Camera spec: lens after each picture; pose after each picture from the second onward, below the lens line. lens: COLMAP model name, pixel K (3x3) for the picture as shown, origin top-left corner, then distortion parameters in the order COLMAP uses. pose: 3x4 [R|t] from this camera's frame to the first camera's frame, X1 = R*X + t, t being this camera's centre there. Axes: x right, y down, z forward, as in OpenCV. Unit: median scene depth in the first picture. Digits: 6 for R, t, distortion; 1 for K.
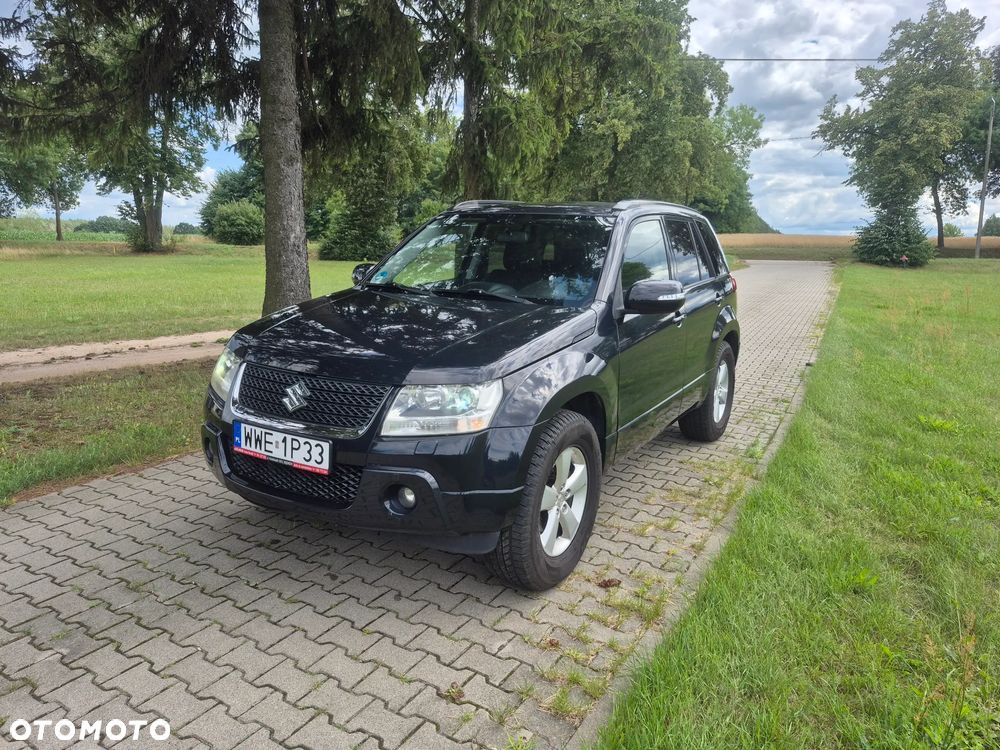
lens RADIAL K [[692.8, 0, 506.7], [0, 692.8, 384.2], [0, 0, 1]] dist [0.055538, -0.058621]
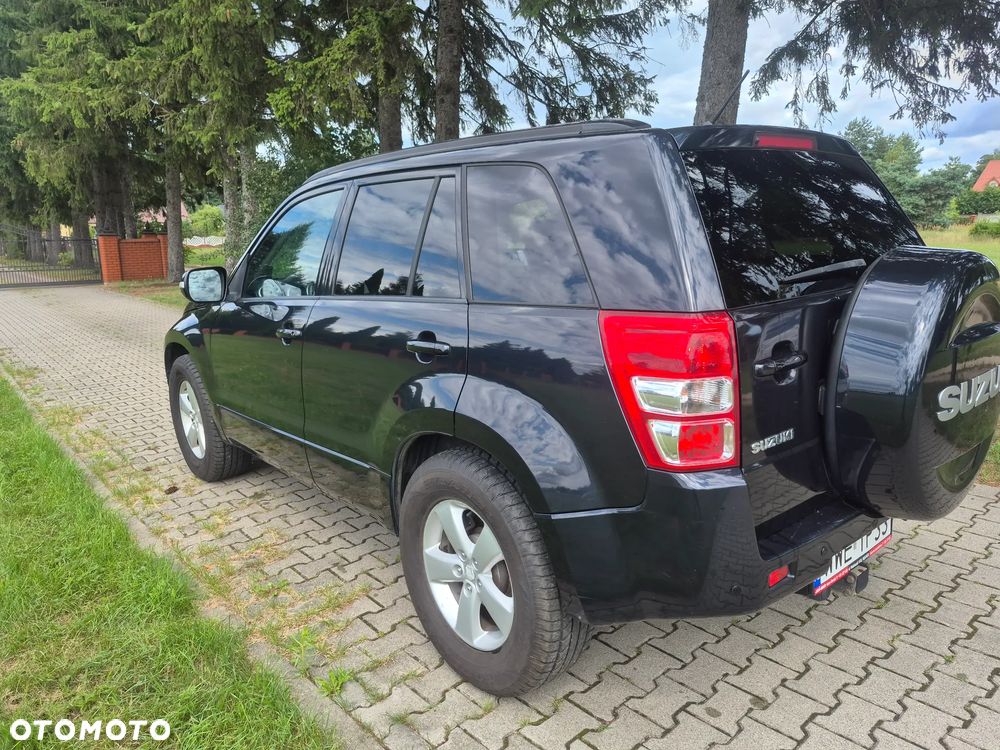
lens RADIAL K [[693.0, 0, 511.2], [0, 693.0, 401.0], [0, 0, 1]] dist [0.043324, -0.044818]
pose [[-0.328235, 0.218438, -0.918992, 1.060216], [-0.167733, 0.943954, 0.284281, -0.341194], [0.929585, 0.247457, -0.273199, 1.806047]]
